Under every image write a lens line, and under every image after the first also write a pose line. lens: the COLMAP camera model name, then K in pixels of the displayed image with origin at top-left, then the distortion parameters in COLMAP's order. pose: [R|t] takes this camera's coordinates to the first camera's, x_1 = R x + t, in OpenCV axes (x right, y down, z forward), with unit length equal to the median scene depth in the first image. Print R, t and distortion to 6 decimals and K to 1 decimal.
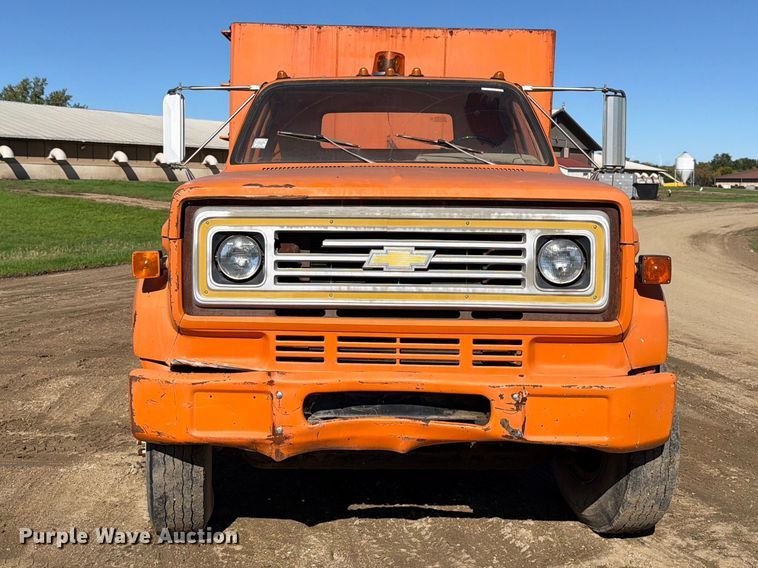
lens RADIAL K [[873.1, 0, 324.7], [0, 873.1, 206.9], [0, 0, 1]] dist [0.192164, -0.273881]
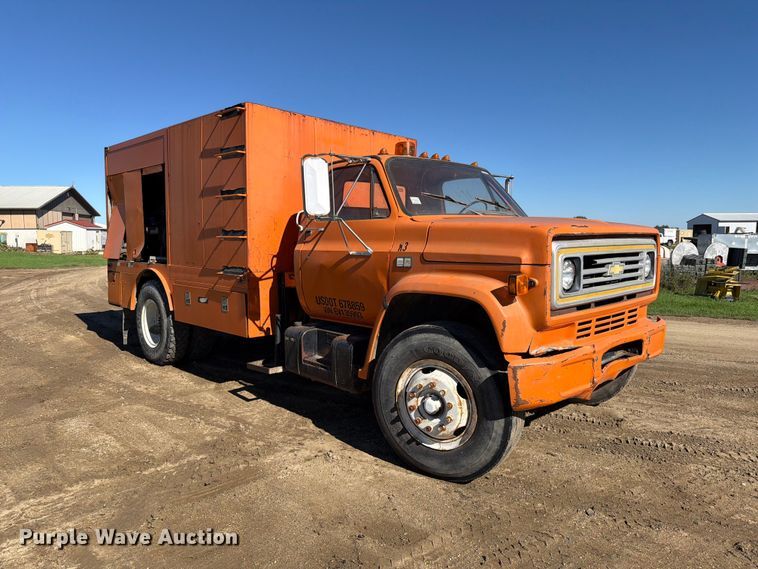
lens RADIAL K [[534.5, 0, 376.7], [0, 534.5, 287.4], [0, 0, 1]] dist [0.115188, -0.175796]
pose [[0.678958, -0.083684, 0.729392, -0.991970], [0.036660, 0.996108, 0.080160, -0.006826], [-0.733262, -0.027685, 0.679383, 0.610121]]
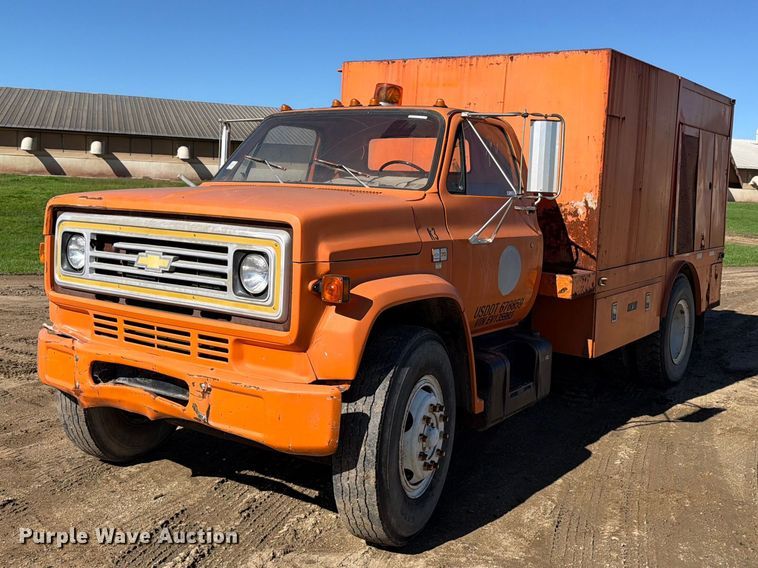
lens RADIAL K [[797.9, 0, 360.1], [0, 797.9, 221.7], [0, 0, 1]] dist [0.142154, -0.010736]
pose [[0.828153, 0.048621, -0.558389, 0.930645], [-0.047203, 0.998741, 0.016957, -0.027831], [0.558511, 0.012315, 0.829406, 0.225988]]
